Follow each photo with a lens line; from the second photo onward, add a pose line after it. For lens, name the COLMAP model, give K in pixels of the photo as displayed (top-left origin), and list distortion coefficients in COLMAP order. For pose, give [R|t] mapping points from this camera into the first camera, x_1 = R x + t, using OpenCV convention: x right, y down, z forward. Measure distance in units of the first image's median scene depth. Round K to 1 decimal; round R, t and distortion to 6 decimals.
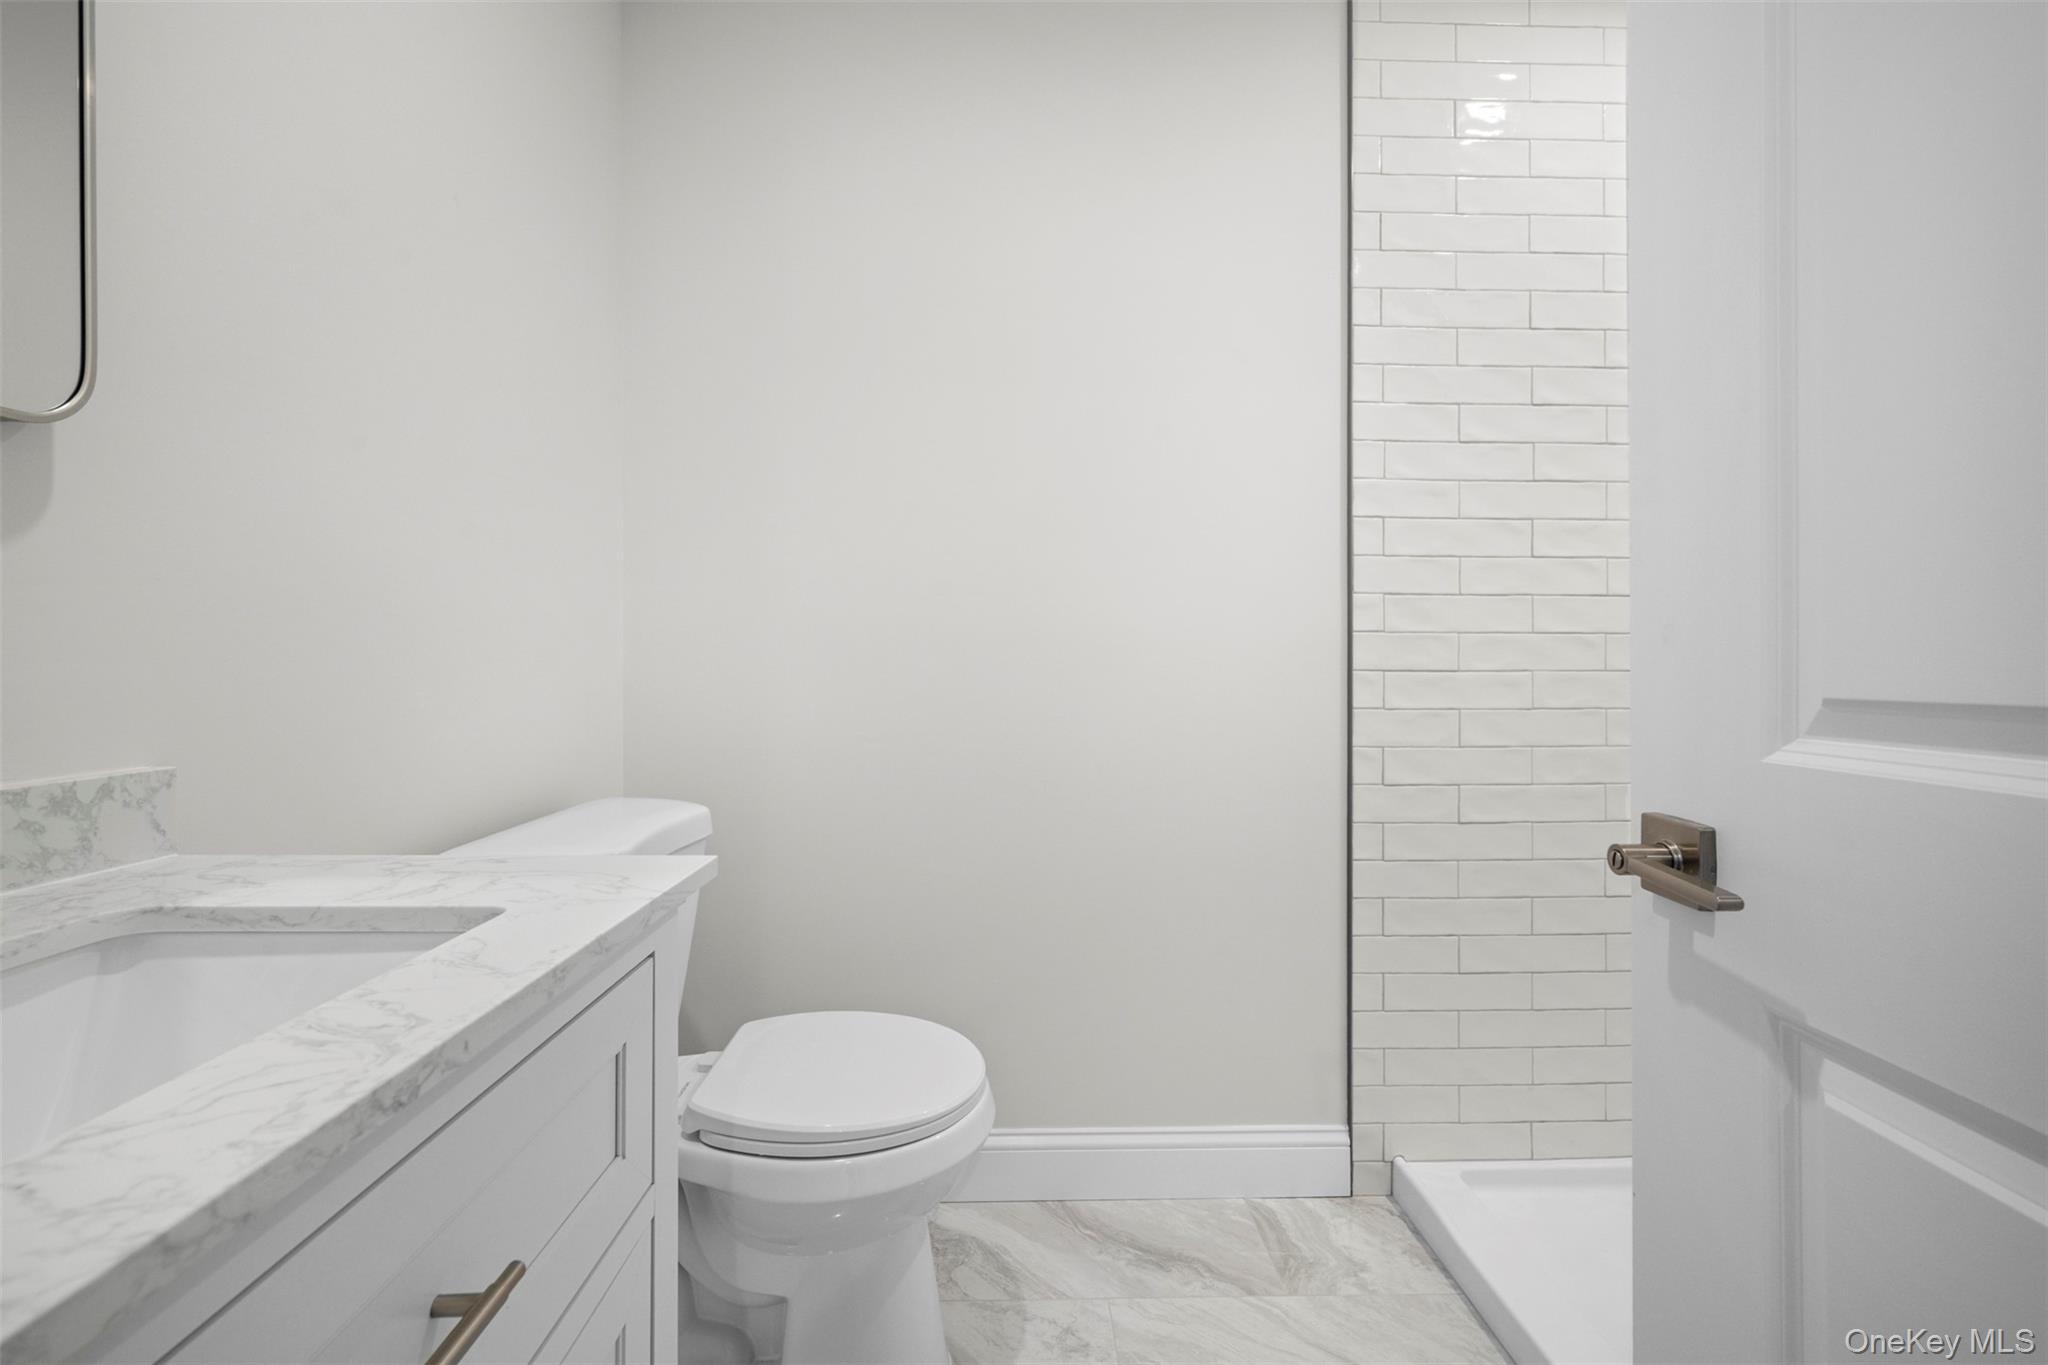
lens RADIAL K [[824.6, 0, 1022.3], [0, 824.6, 670.1], [0, 0, 1]] dist [-0.004088, 0.000920]
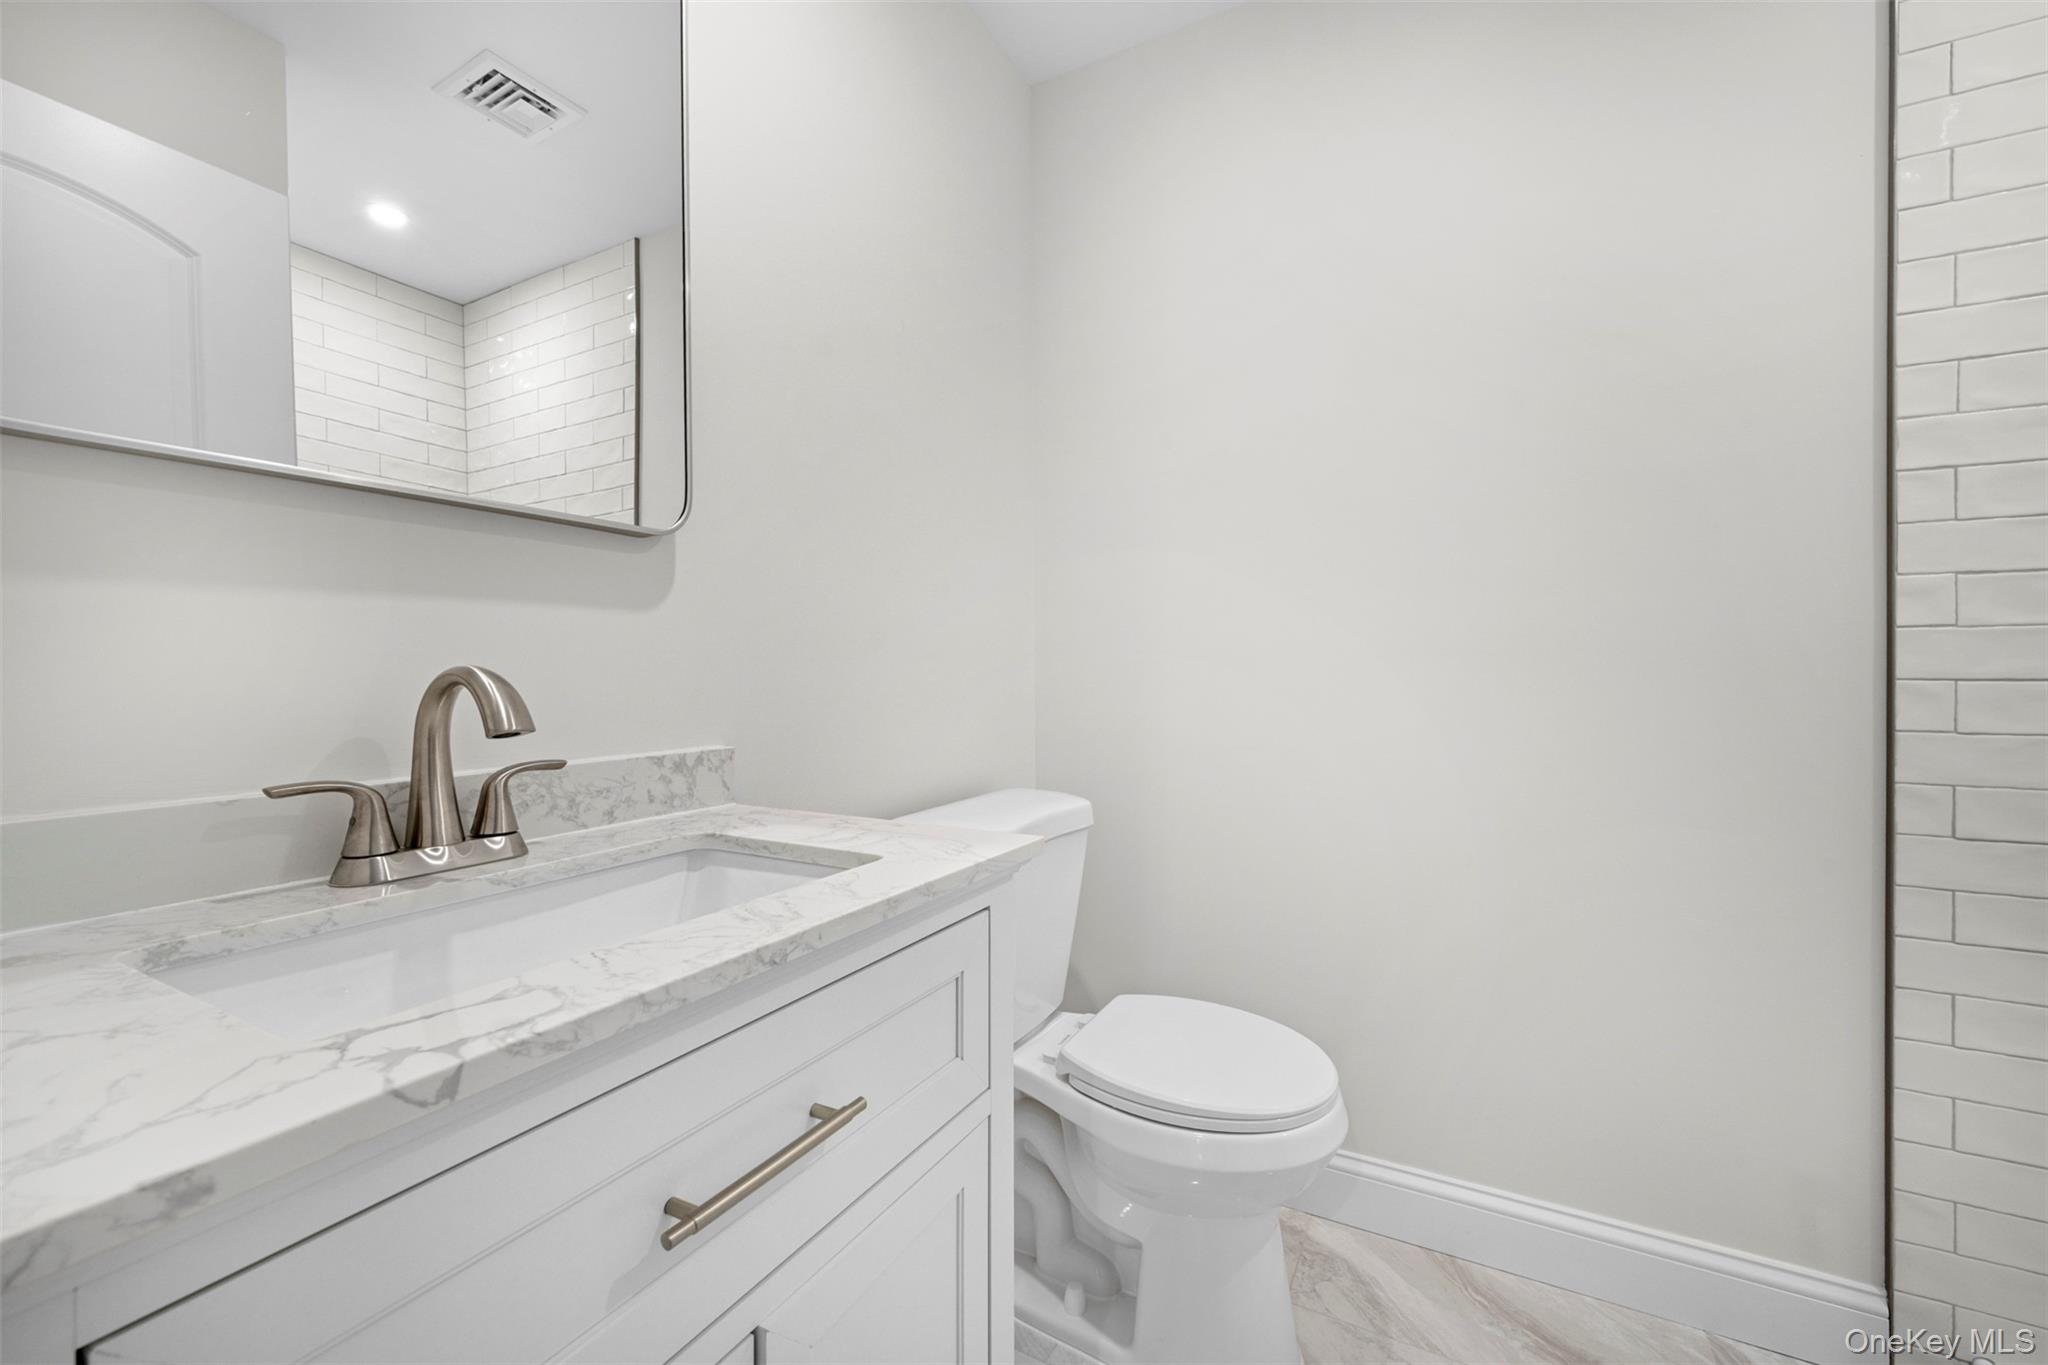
lens RADIAL K [[824.6, 0, 1034.2], [0, 824.6, 686.6], [0, 0, 1]] dist [-0.004088, 0.000920]
pose [[0.865661, 0.000332, -0.500631, 0.222818], [0.004279, 0.999958, 0.008061, -0.004950], [0.500613, -0.009120, 0.865623, -0.053633]]
